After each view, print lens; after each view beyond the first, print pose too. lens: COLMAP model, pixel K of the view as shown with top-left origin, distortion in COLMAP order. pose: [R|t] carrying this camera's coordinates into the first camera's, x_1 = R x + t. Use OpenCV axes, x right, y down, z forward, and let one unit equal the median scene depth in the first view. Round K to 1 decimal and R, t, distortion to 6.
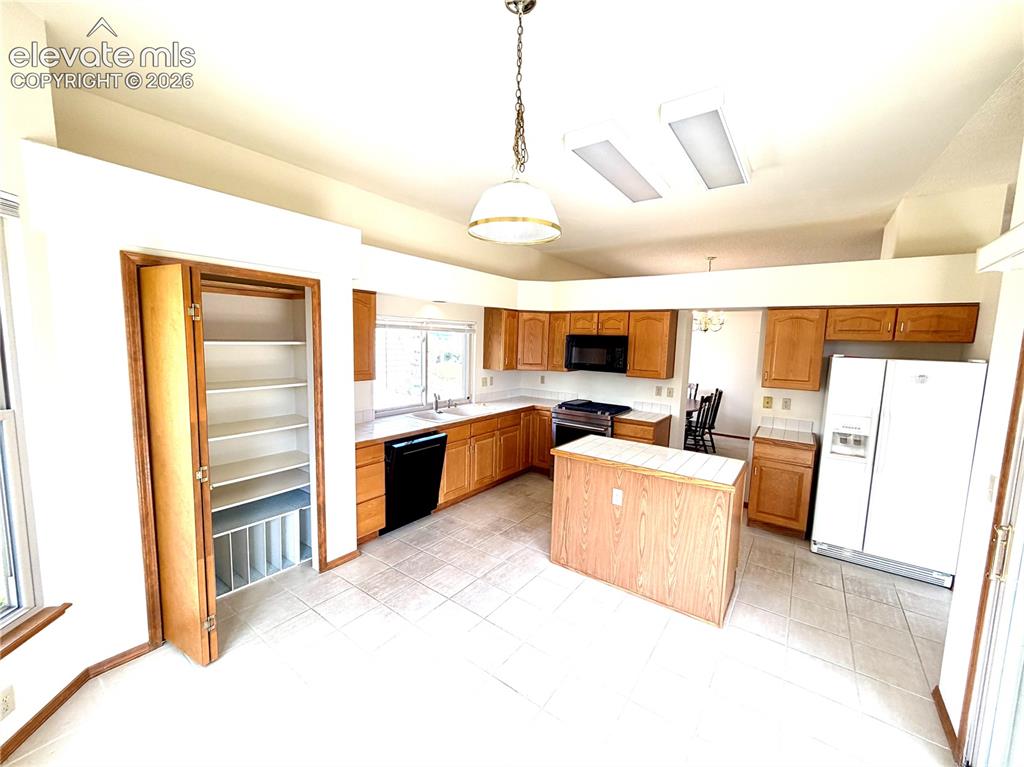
lens RADIAL K [[408.7, 0, 513.4], [0, 408.7, 385.6], [0, 0, 1]] dist [0.002472, 0.000283]
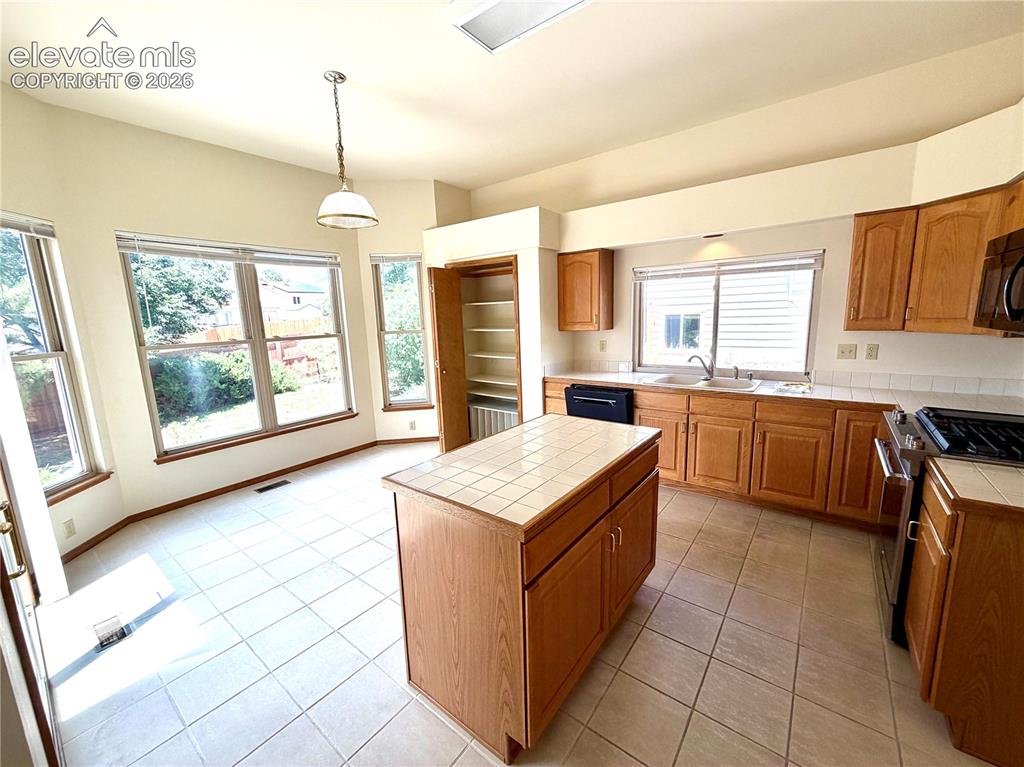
lens RADIAL K [[408.7, 0, 513.4], [0, 408.7, 385.6], [0, 0, 1]] dist [0.002472, 0.000283]
pose [[-0.019554, 0.141360, -0.989765, 0.576033], [-0.079062, 0.986636, 0.142475, -0.006796], [0.996678, 0.081039, -0.008116, 0.597816]]
